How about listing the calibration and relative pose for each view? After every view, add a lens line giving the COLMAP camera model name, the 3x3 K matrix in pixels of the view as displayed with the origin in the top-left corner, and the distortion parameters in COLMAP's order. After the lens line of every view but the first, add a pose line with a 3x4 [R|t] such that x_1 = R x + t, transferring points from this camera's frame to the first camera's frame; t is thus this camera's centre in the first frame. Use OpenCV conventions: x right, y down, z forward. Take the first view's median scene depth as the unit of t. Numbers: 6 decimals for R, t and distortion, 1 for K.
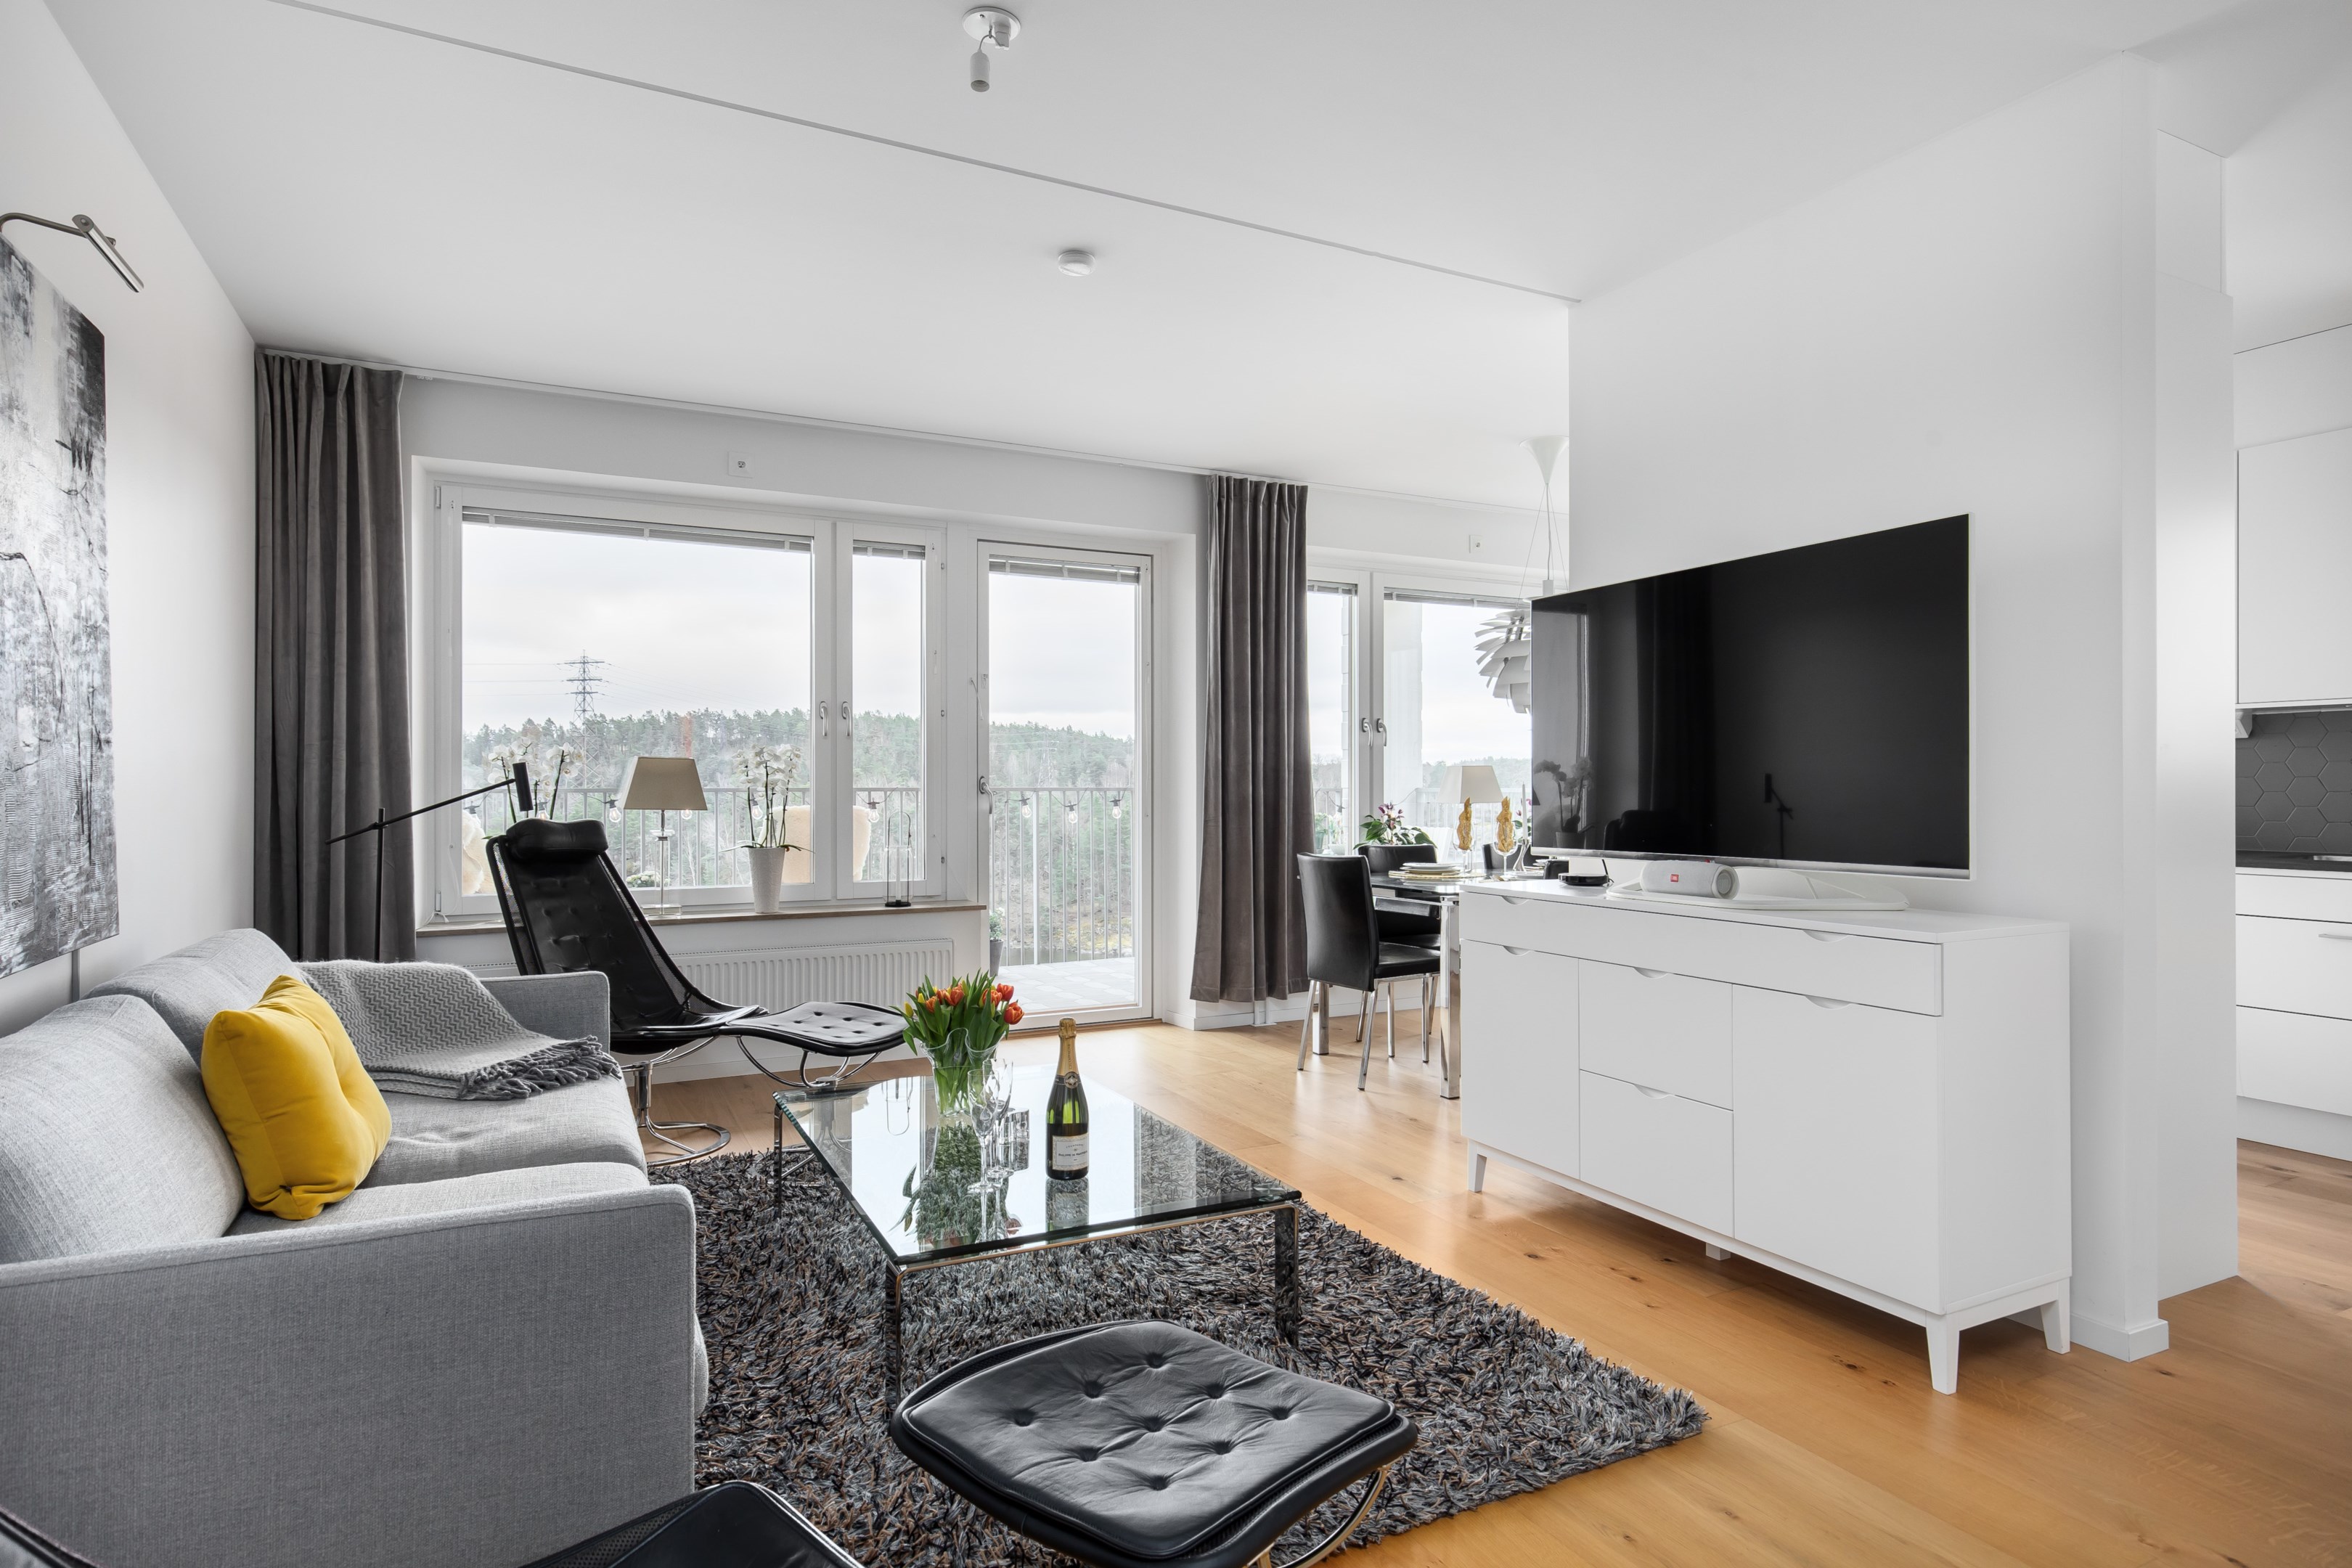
lens RADIAL K [[1306.2, 0, 1192.2], [0, 1306.2, 785.8], [0, 0, 1]] dist [0.004813, 0.000555]
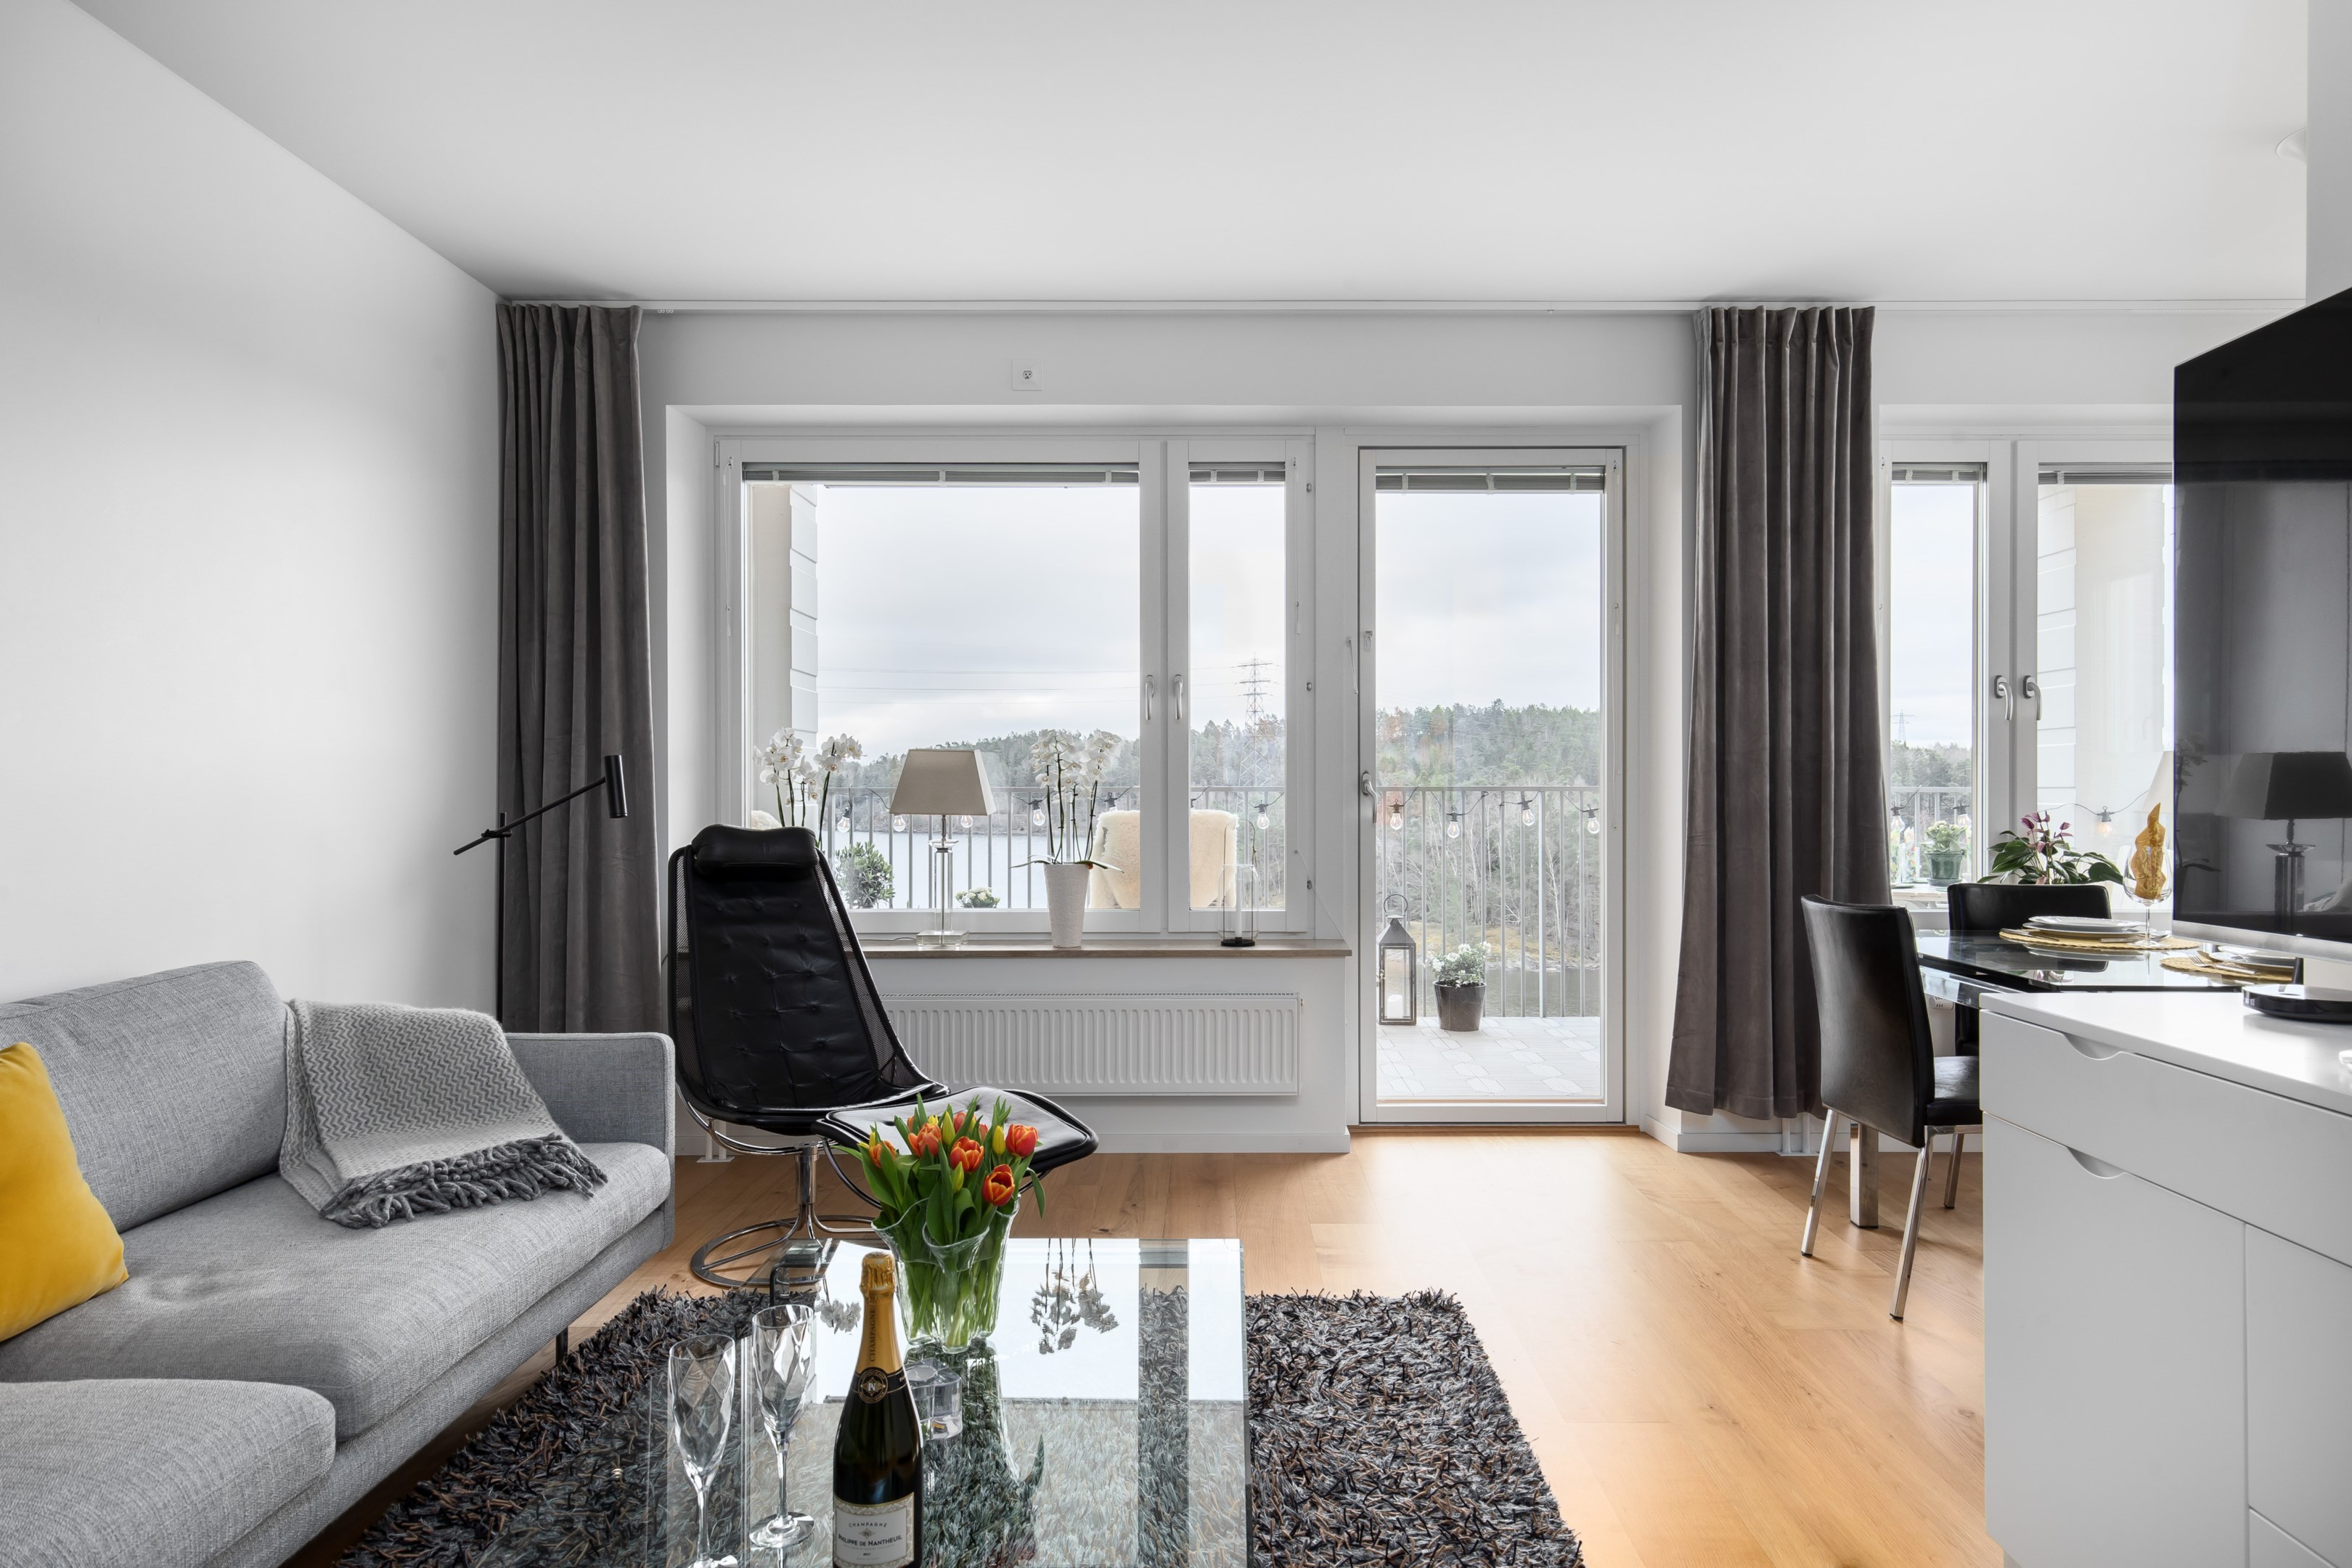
lens RADIAL K [[1398.0, 0, 1195.6], [0, 1398.0, 791.4], [0, 0, 1]] dist [0.007611, -0.000608]
pose [[0.887994, 0.002034, -0.459850, 0.123172], [0.000343, 0.999987, 0.005086, -0.000214], [0.459855, -0.004674, 0.887982, 0.282114]]
